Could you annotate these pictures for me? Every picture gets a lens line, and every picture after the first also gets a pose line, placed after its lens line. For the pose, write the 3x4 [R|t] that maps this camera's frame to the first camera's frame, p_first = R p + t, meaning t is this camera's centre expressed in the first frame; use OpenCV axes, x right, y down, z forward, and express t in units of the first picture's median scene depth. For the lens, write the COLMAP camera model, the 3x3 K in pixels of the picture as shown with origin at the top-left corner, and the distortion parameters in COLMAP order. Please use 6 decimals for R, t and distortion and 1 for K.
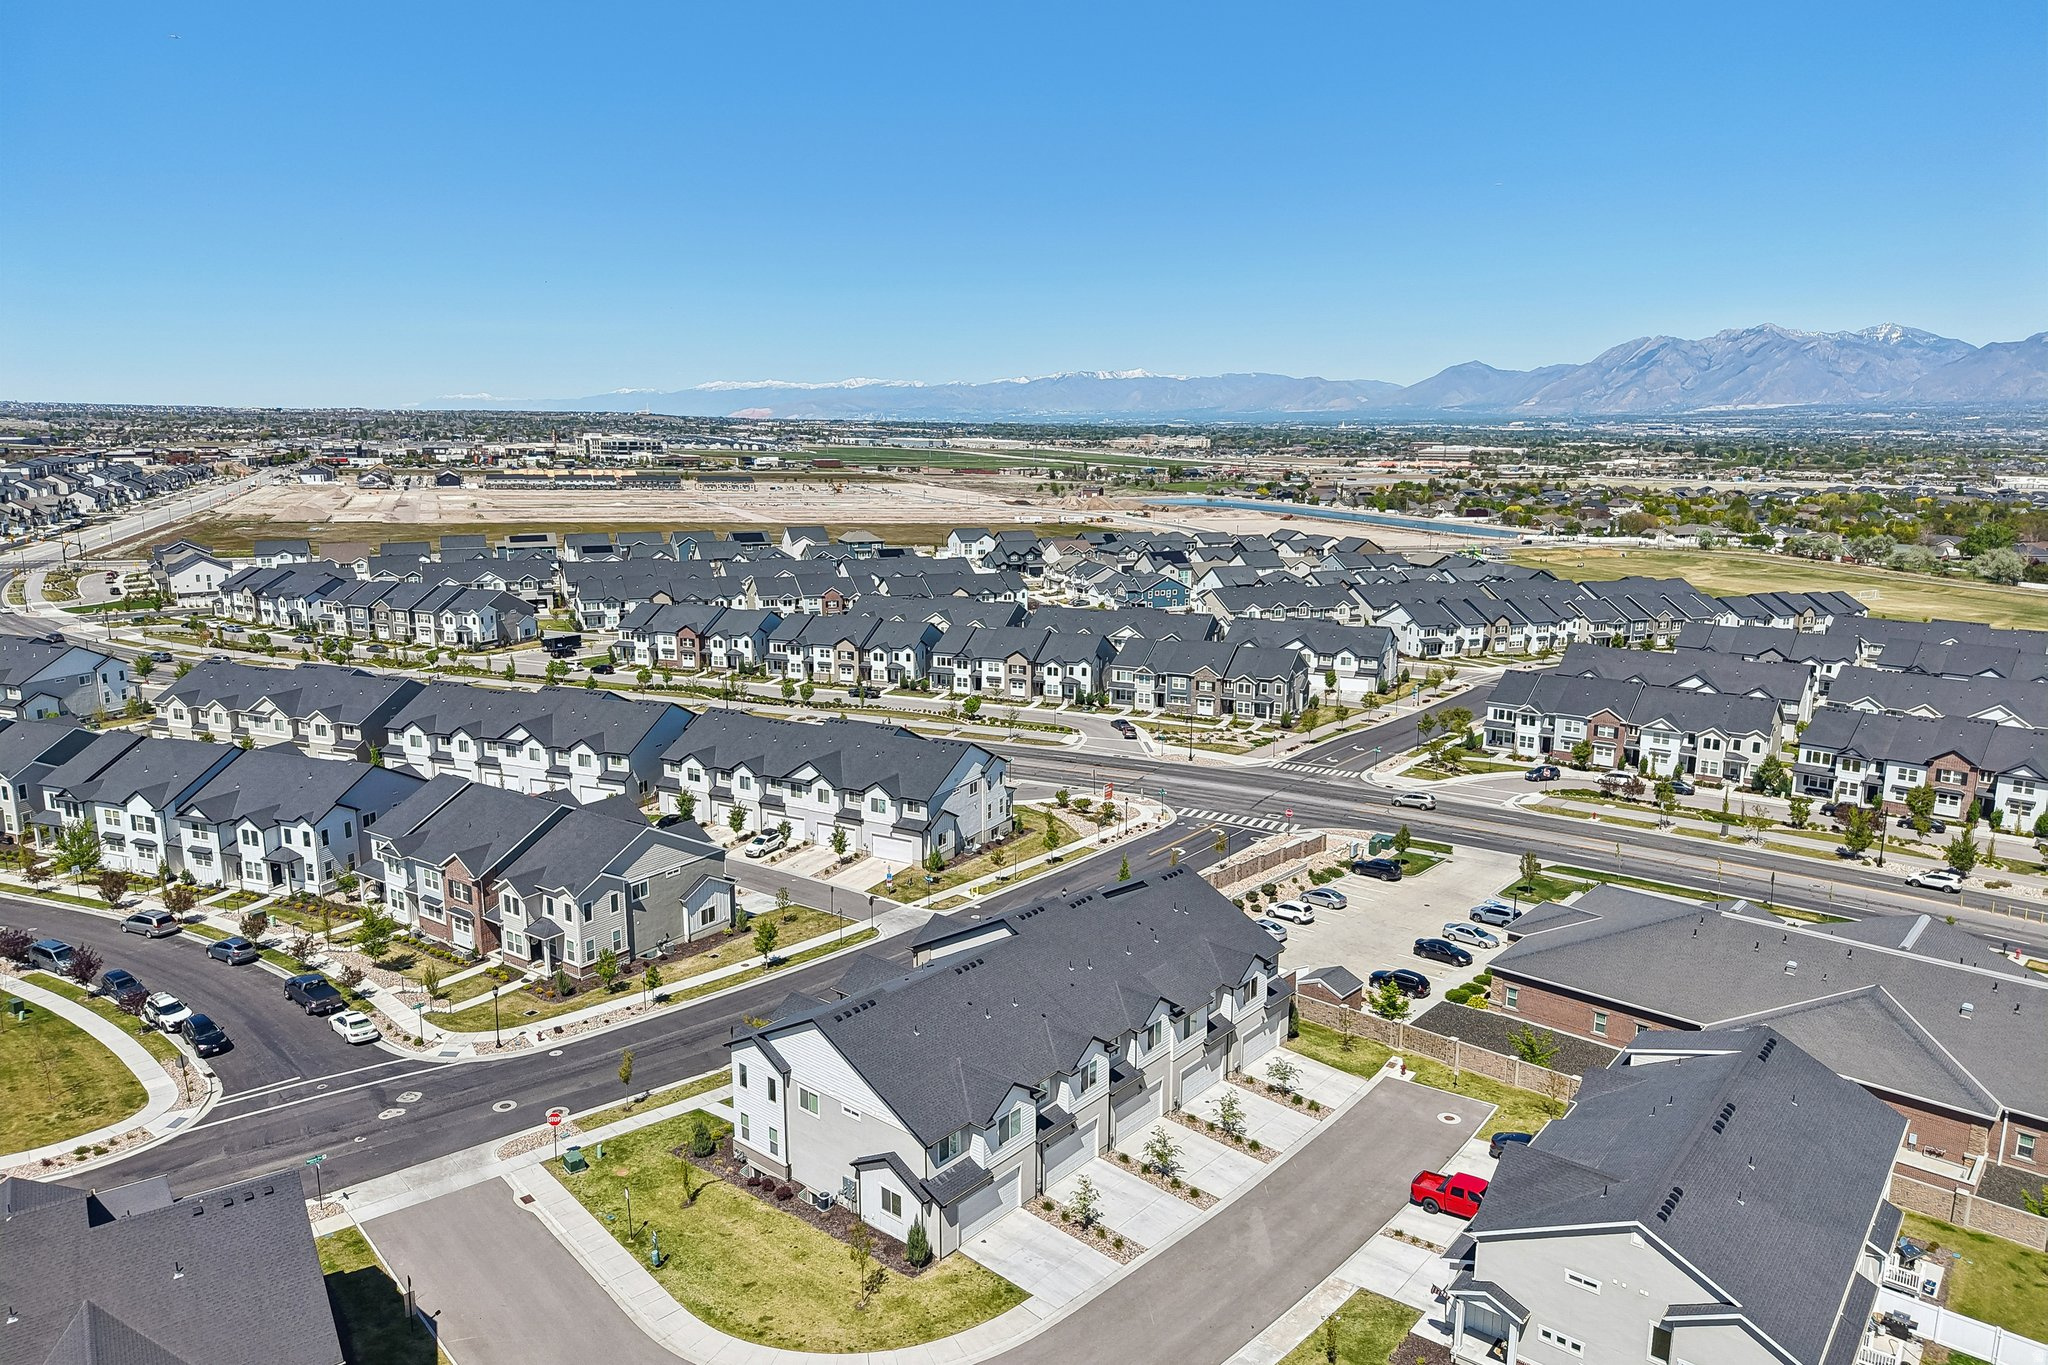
lens RADIAL K [[1367.8, 0, 1025.1], [0, 1367.8, 682.3], [0, 0, 1]] dist [0.028973, -0.031986]
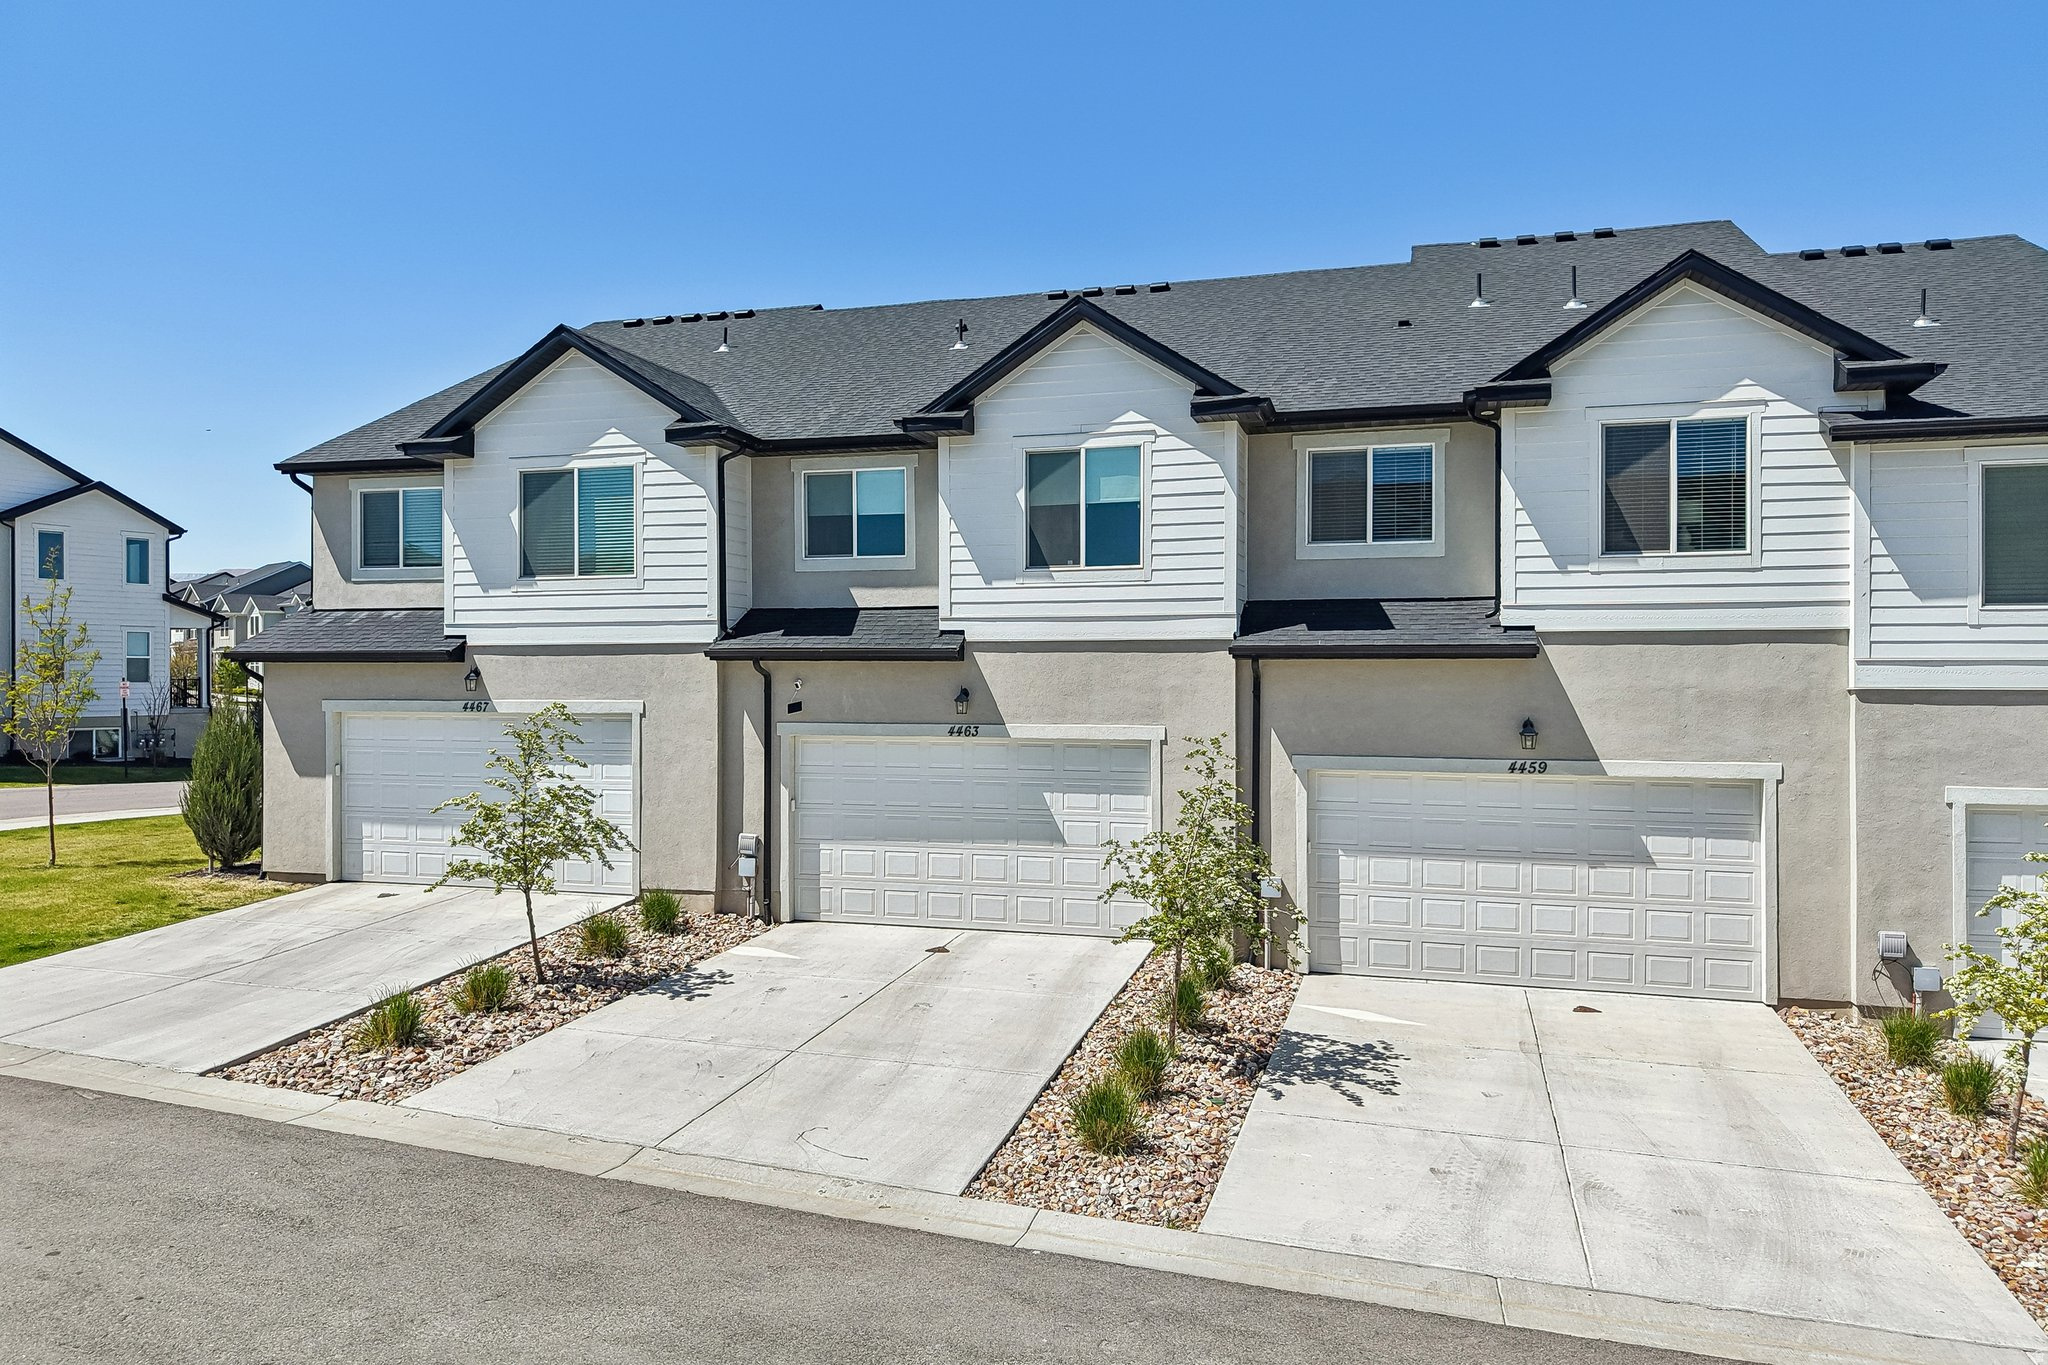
lens RADIAL K [[1367.8, 0, 1057.9], [0, 1367.8, 694.1], [0, 0, 1]] dist [0.028973, -0.031986]
pose [[0.421592, 0.006808, -0.906760, 0.115565], [-0.173385, 0.982127, -0.073240, 0.159734], [0.890055, 0.188096, 0.415238, 0.436954]]
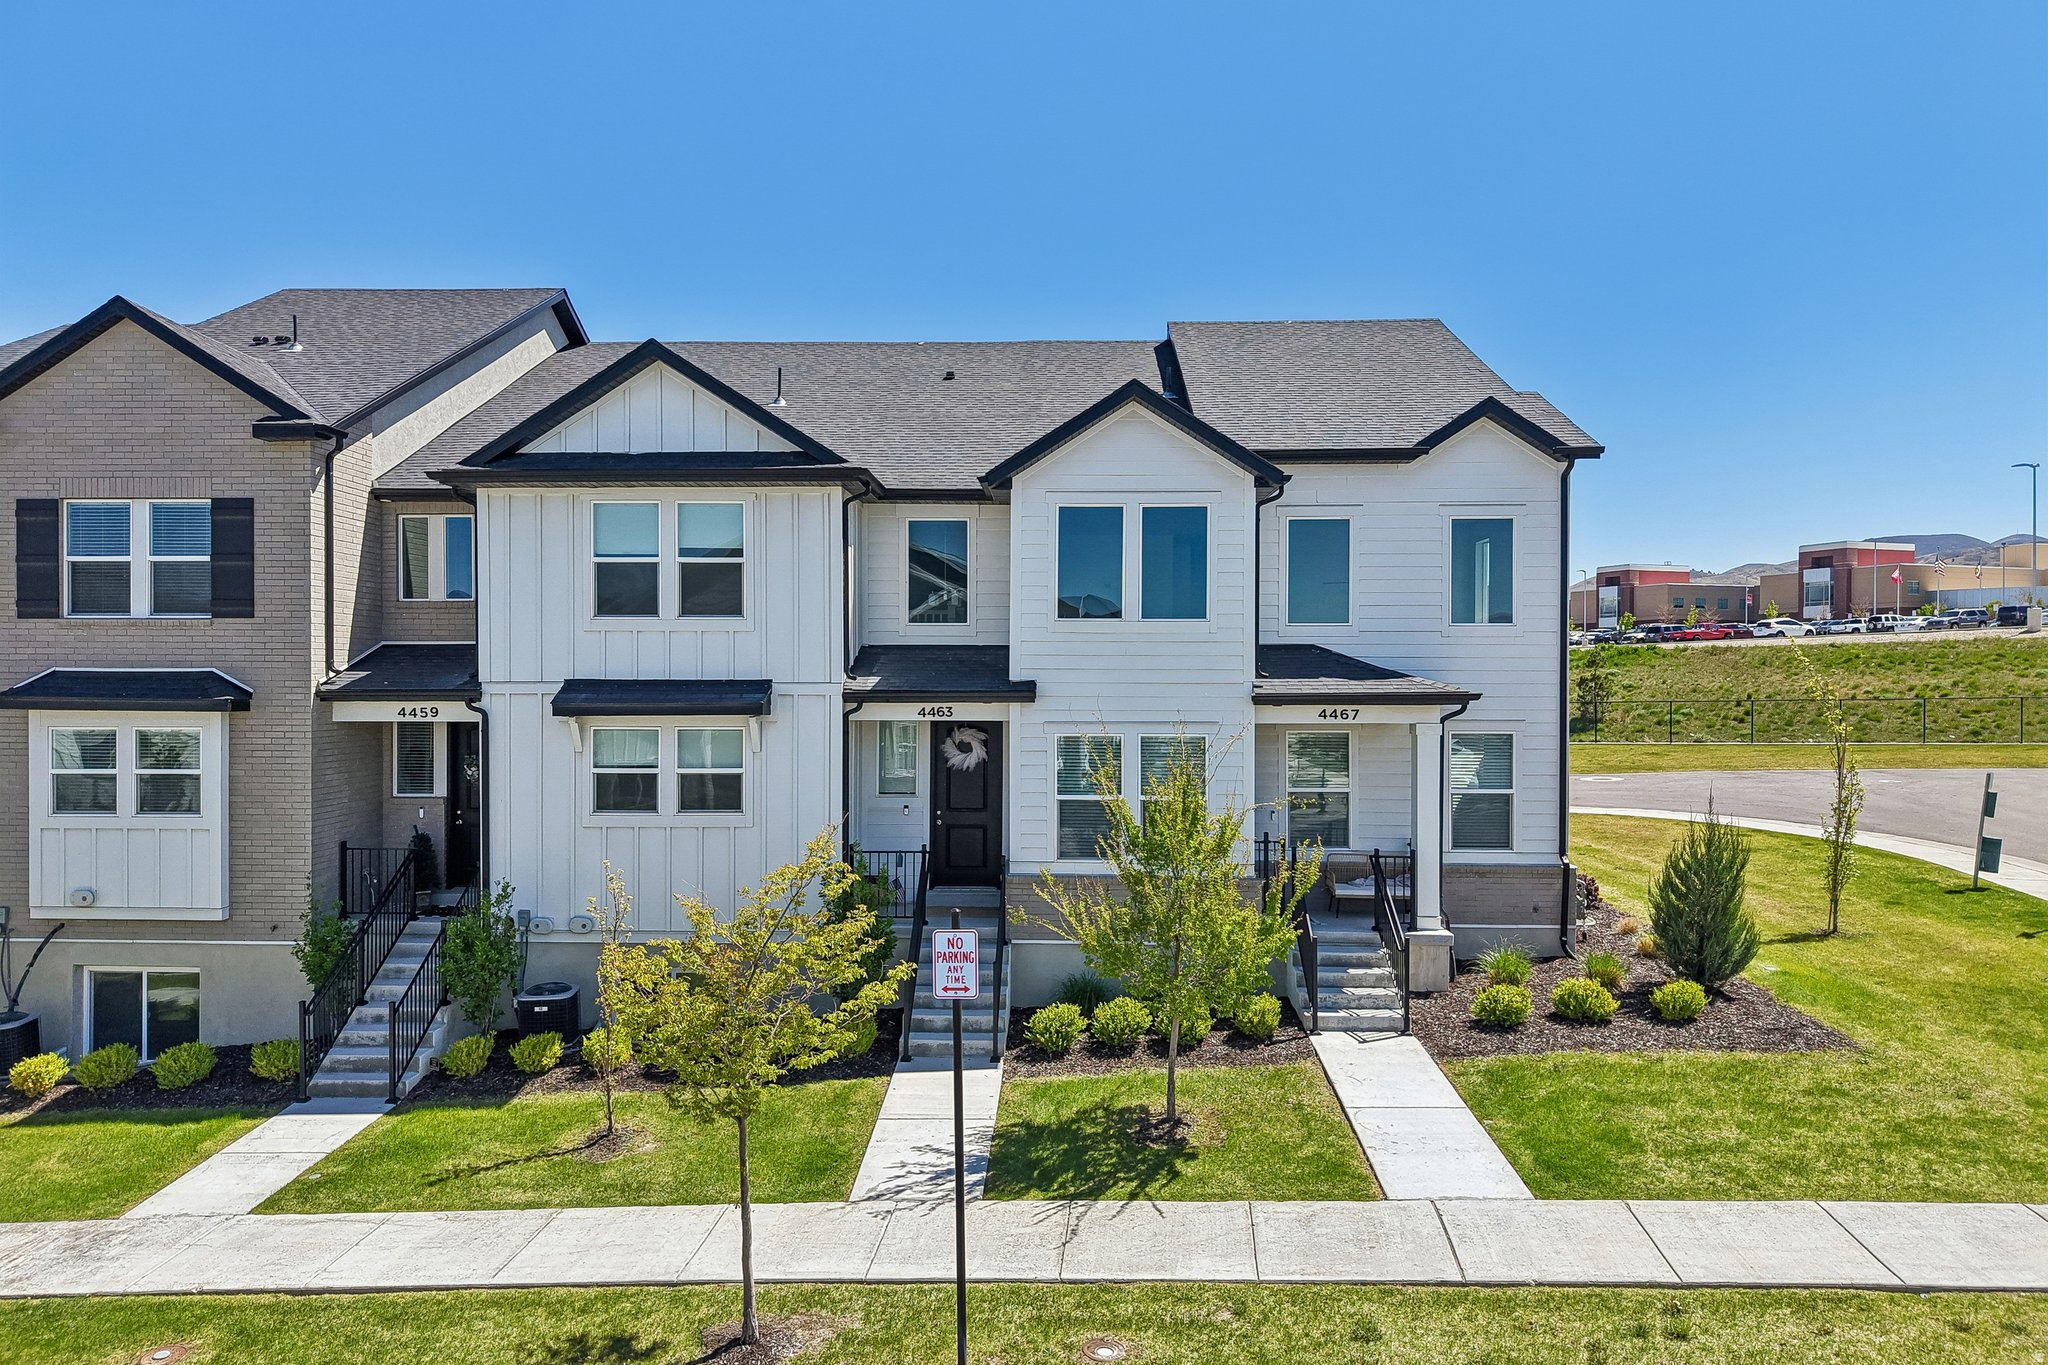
lens RADIAL K [[1367.8, 0, 1021.2], [0, 1367.8, 679.9], [0, 0, 1]] dist [0.028973, -0.031986]
pose [[-0.614888, -0.004142, 0.788603, -0.166925], [0.153155, 0.980320, 0.124567, 0.124208], [-0.773599, 0.197373, -0.602153, 0.591847]]
